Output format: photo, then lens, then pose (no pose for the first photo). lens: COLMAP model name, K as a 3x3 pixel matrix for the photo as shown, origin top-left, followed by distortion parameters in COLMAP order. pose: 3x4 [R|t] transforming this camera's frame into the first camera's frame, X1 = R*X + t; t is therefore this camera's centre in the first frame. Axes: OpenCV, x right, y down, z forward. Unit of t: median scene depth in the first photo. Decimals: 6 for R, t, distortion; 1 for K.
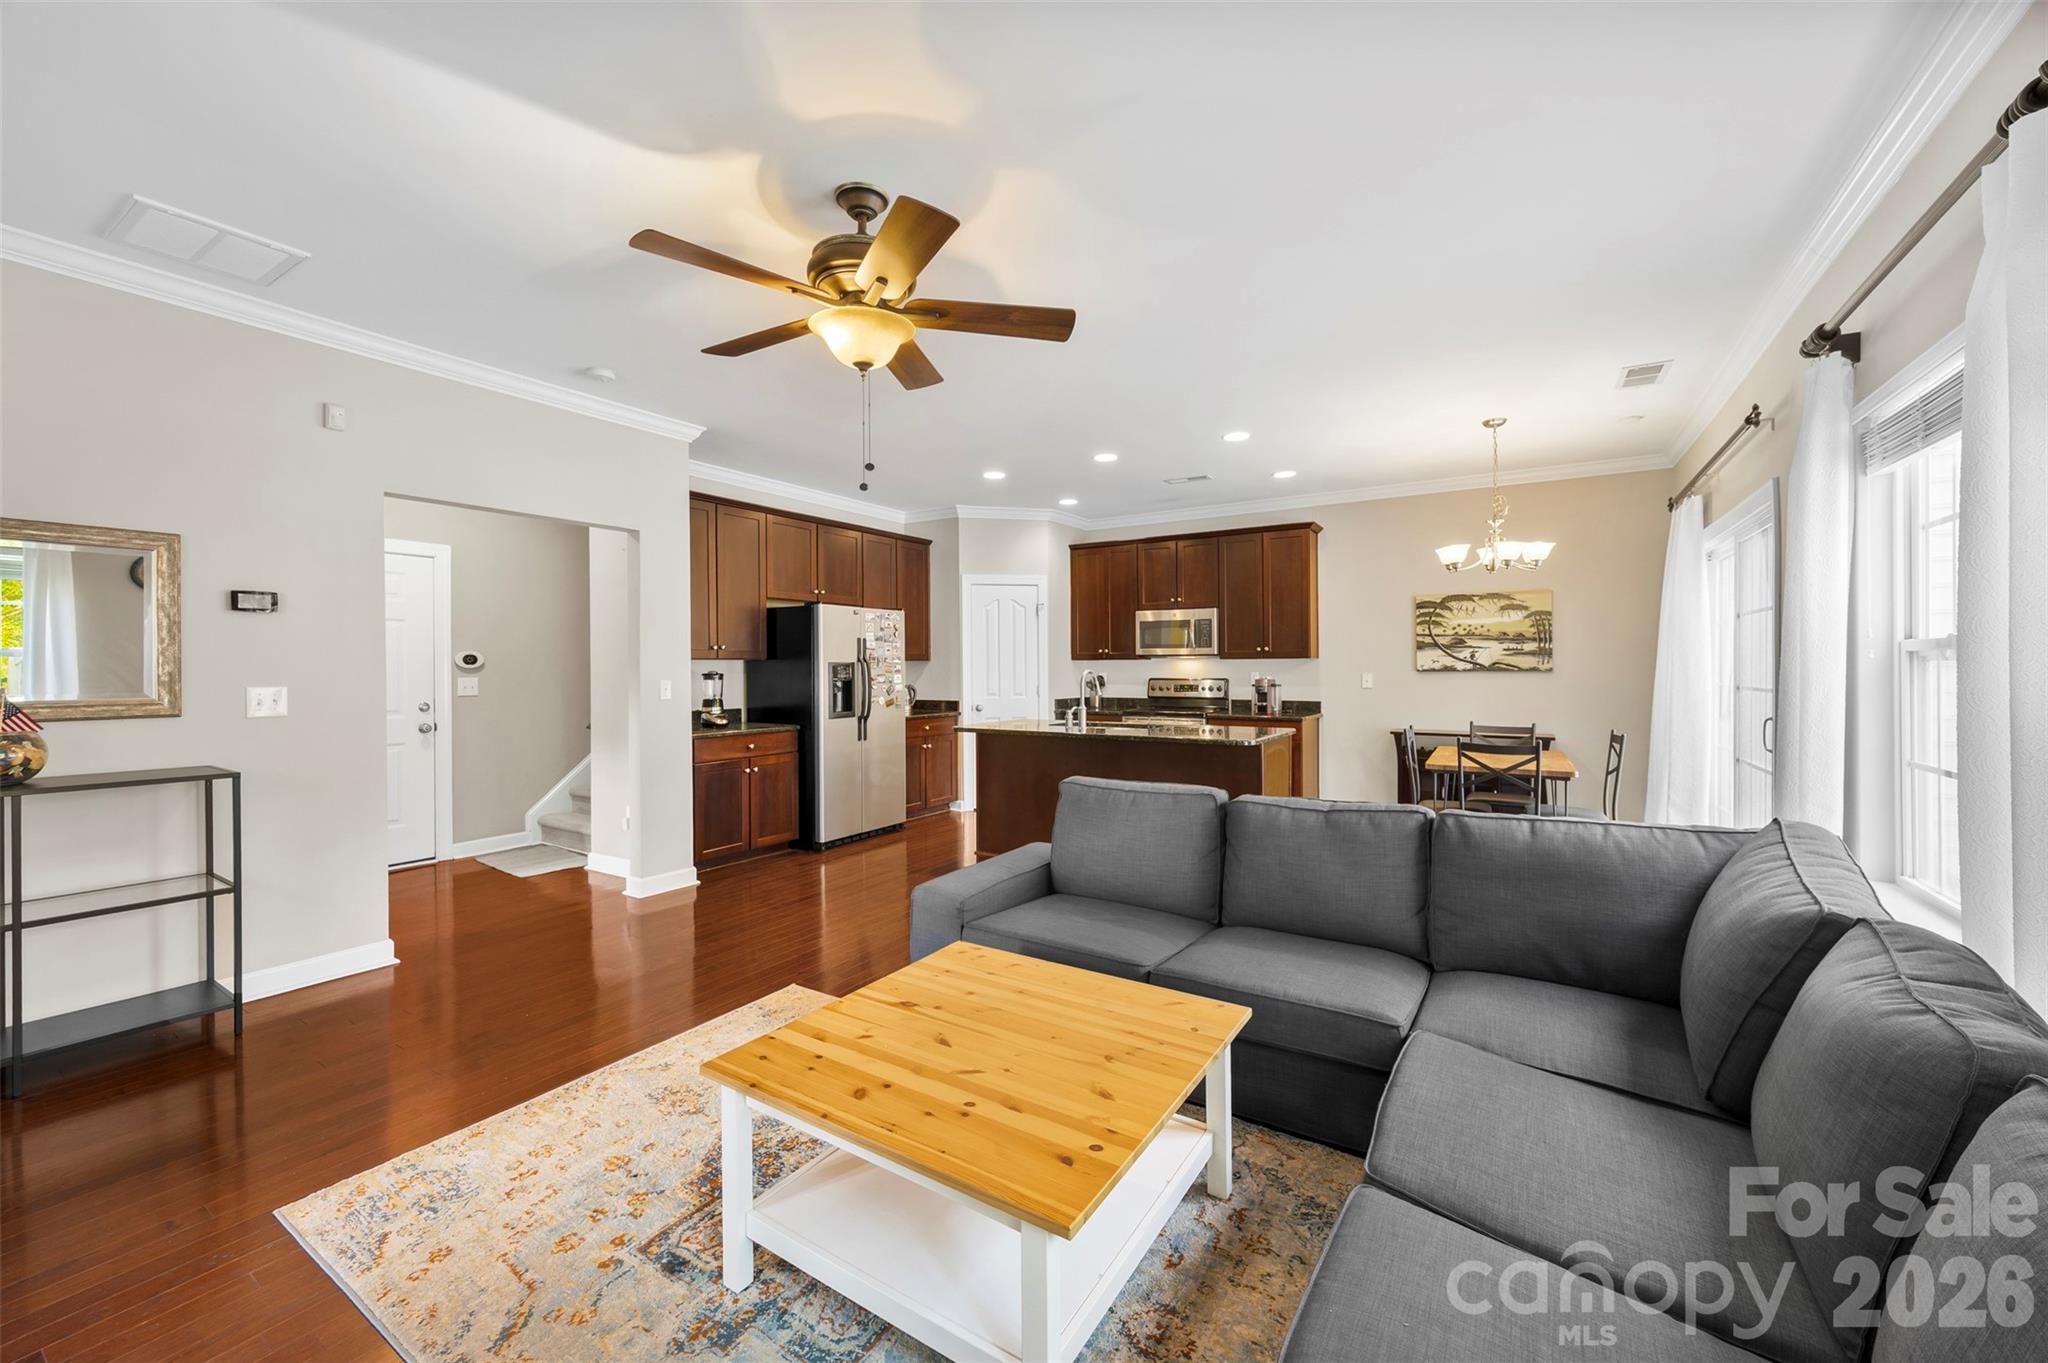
lens RADIAL K [[792.1, 0, 1021.2], [0, 792.1, 661.2], [0, 0, 1]] dist [-0.003396, -0.000216]
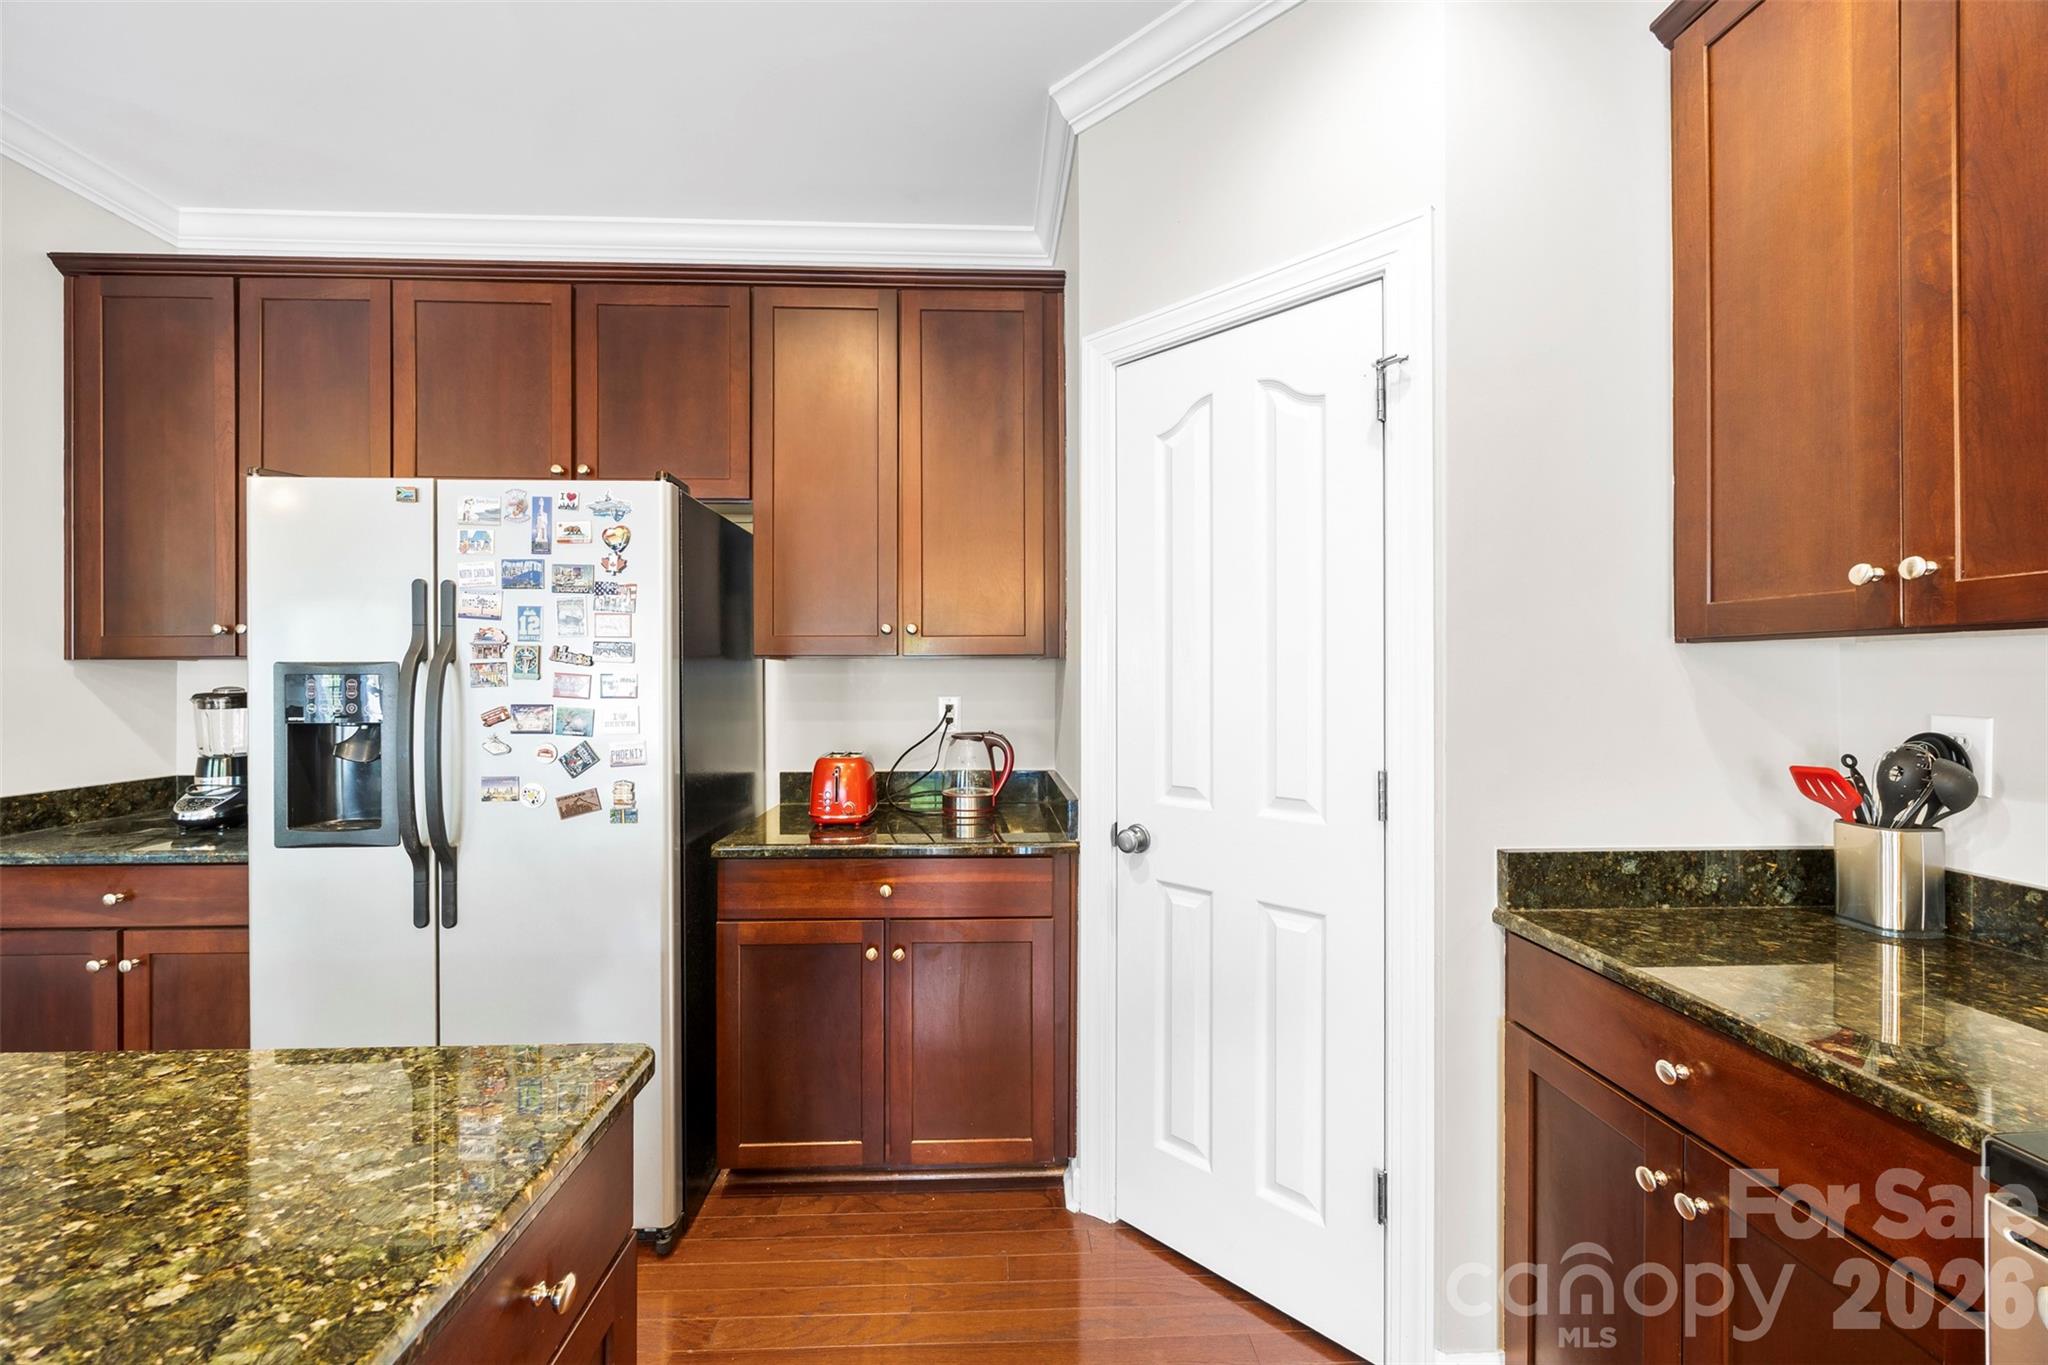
lens RADIAL K [[792.1, 0, 1019.5], [0, 792.1, 669.6], [0, 0, 1]] dist [-0.003396, -0.000216]
pose [[0.573655, -0.001052, -0.819096, 0.155914], [0.005253, 0.999983, 0.002394, 0.004277], [0.819080, -0.005676, 0.573651, 0.950829]]
